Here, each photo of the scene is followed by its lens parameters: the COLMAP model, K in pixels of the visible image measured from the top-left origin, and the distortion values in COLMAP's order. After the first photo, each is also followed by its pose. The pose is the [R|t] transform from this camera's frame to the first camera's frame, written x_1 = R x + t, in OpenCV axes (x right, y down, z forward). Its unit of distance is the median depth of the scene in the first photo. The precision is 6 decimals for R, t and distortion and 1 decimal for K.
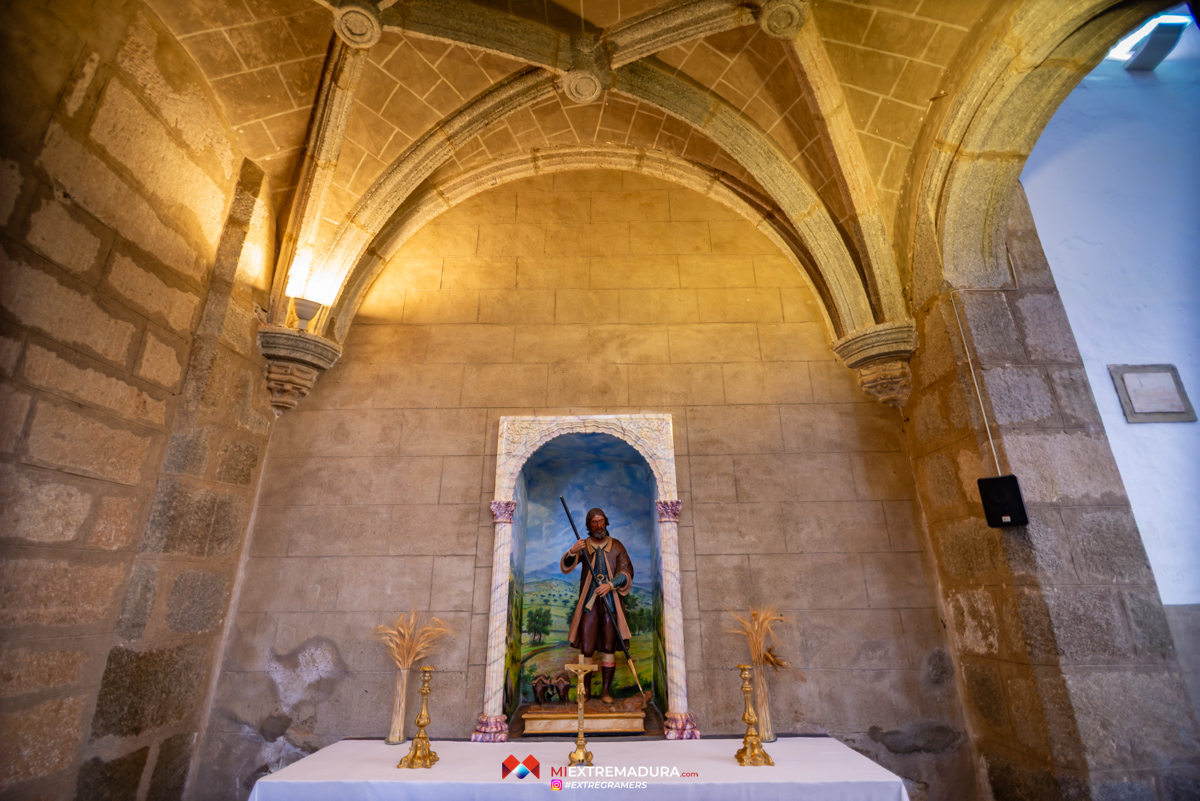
lens RADIAL K [[544.6, 0, 594.9], [0, 544.6, 400.2], [0, 0, 1]] dist [0.000959, -0.012537]
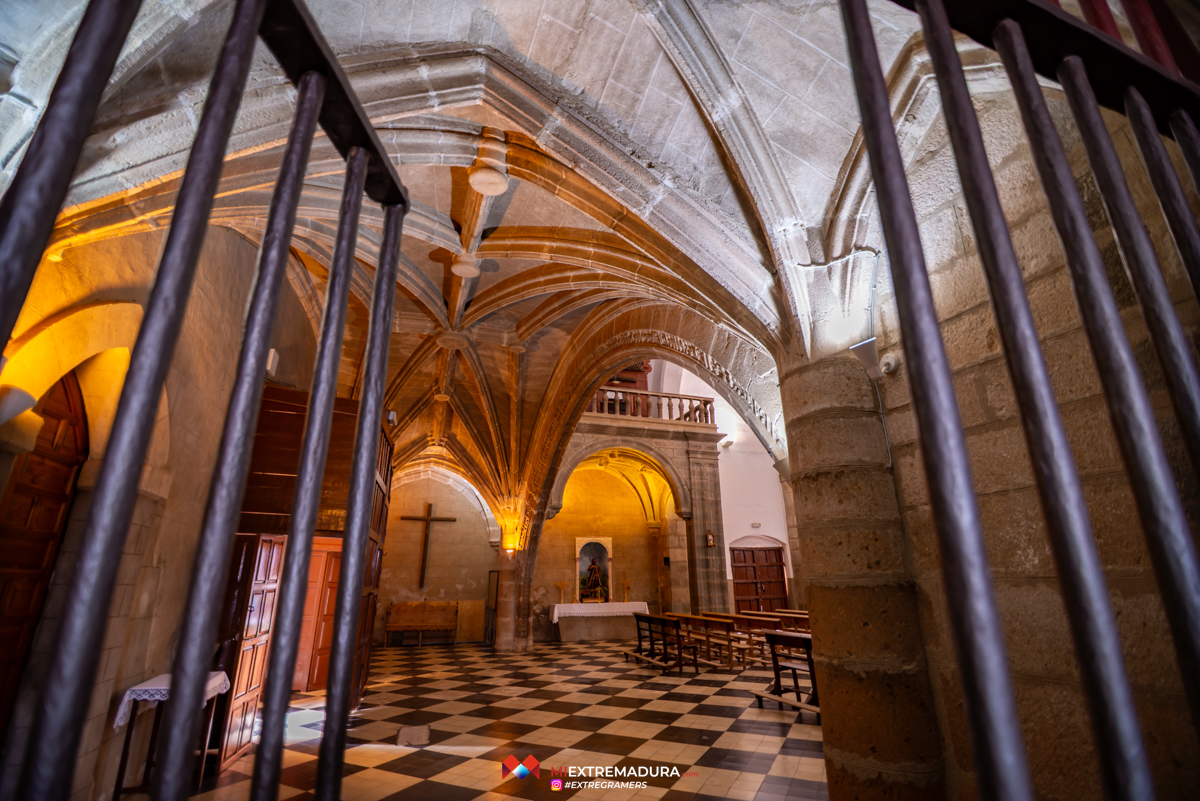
lens RADIAL K [[544.6, 0, 594.9], [0, 544.6, 400.2], [0, 0, 1]] dist [0.000959, -0.012537]
pose [[0.949986, 0.093142, 0.298078, -1.640511], [-0.101441, 0.994764, 0.012456, -1.310804], [-0.295357, -0.042071, 0.954460, -3.690189]]
